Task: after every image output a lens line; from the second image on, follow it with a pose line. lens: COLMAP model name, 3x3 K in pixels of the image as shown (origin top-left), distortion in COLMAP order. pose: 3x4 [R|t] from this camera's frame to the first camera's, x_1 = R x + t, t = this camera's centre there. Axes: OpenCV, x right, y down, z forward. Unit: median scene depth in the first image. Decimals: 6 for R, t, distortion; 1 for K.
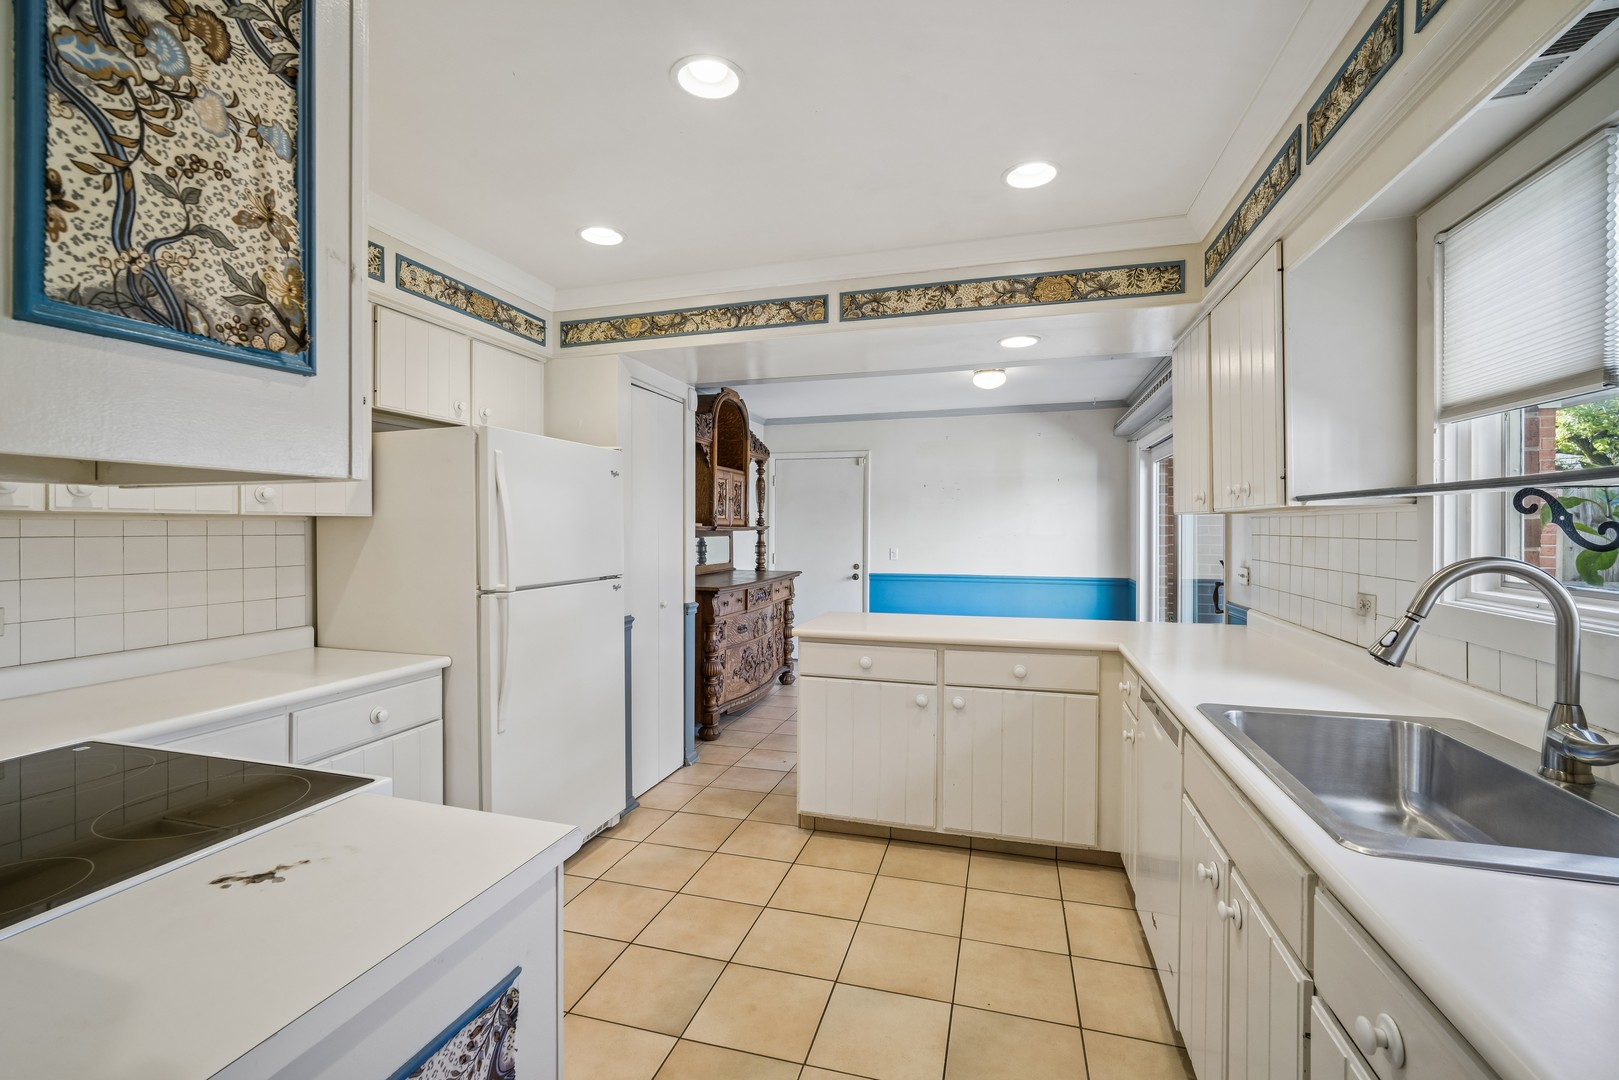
lens RADIAL K [[701.4, 0, 805.5], [0, 701.4, 532.2], [0, 0, 1]] dist [-0.003200, 0.000167]
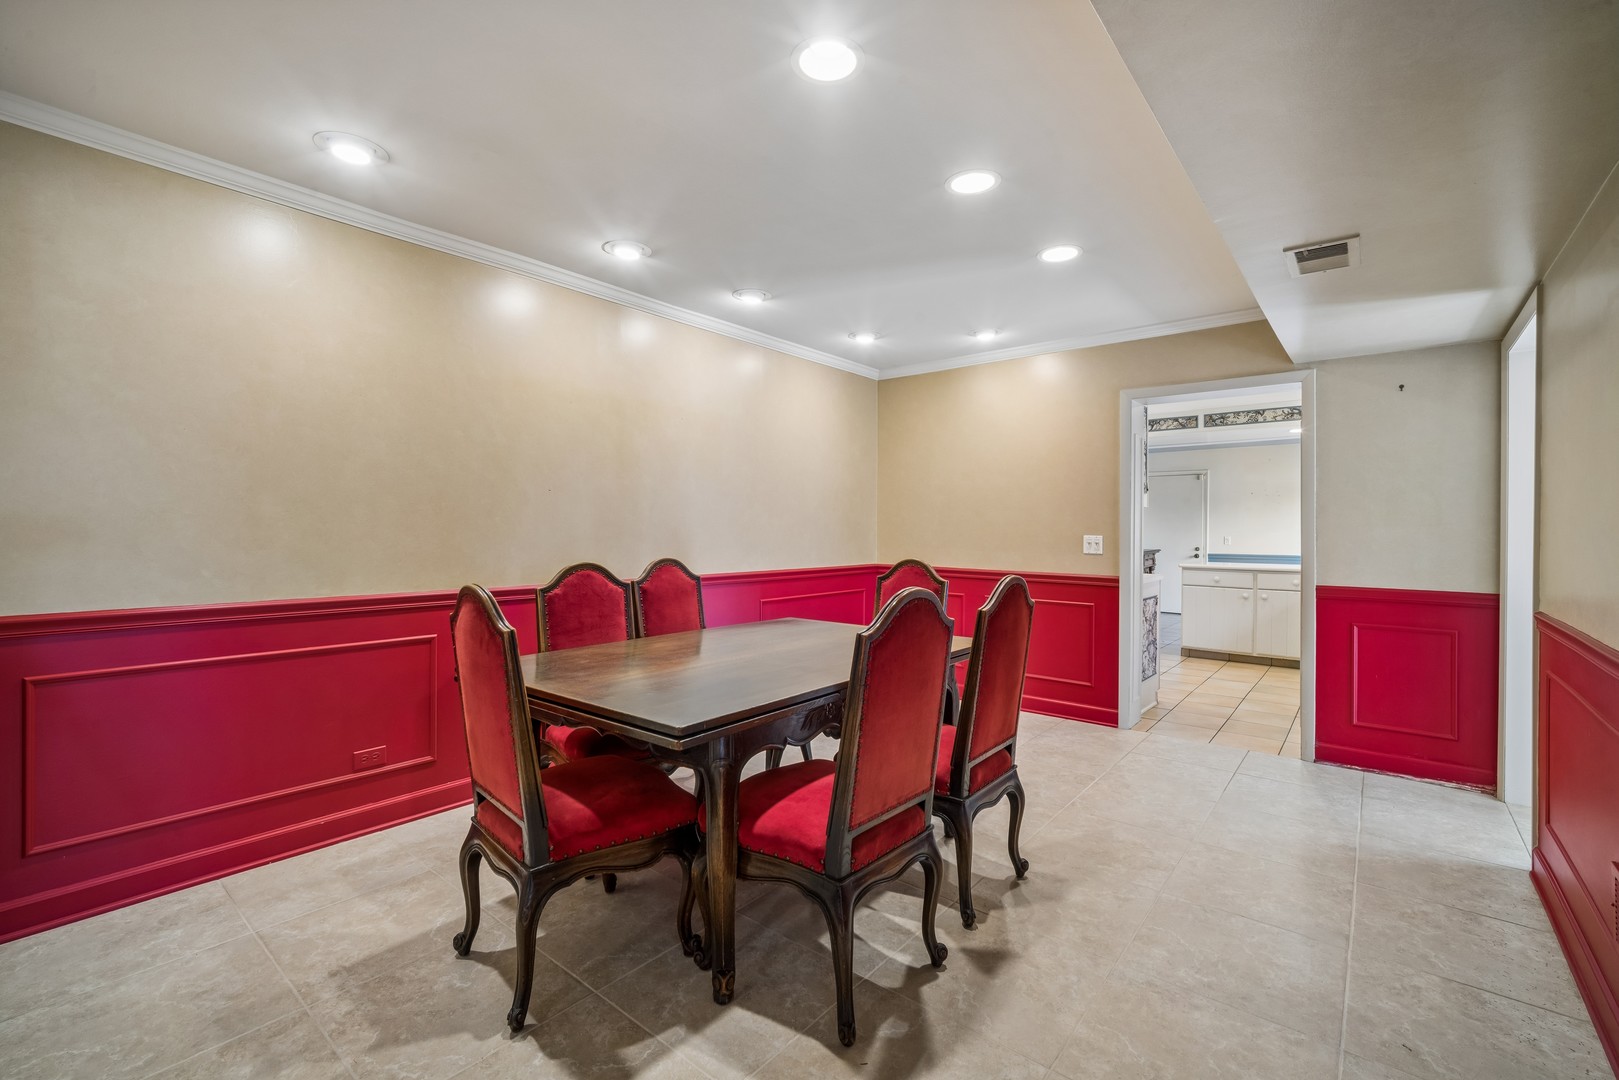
lens RADIAL K [[701.4, 0, 818.5], [0, 701.4, 527.8], [0, 0, 1]] dist [-0.003200, 0.000167]
pose [[0.923427, 0.003192, -0.383761, -0.235571], [-0.005790, 0.999967, -0.005614, 0.043209], [0.383730, 0.007406, 0.923415, -1.588951]]
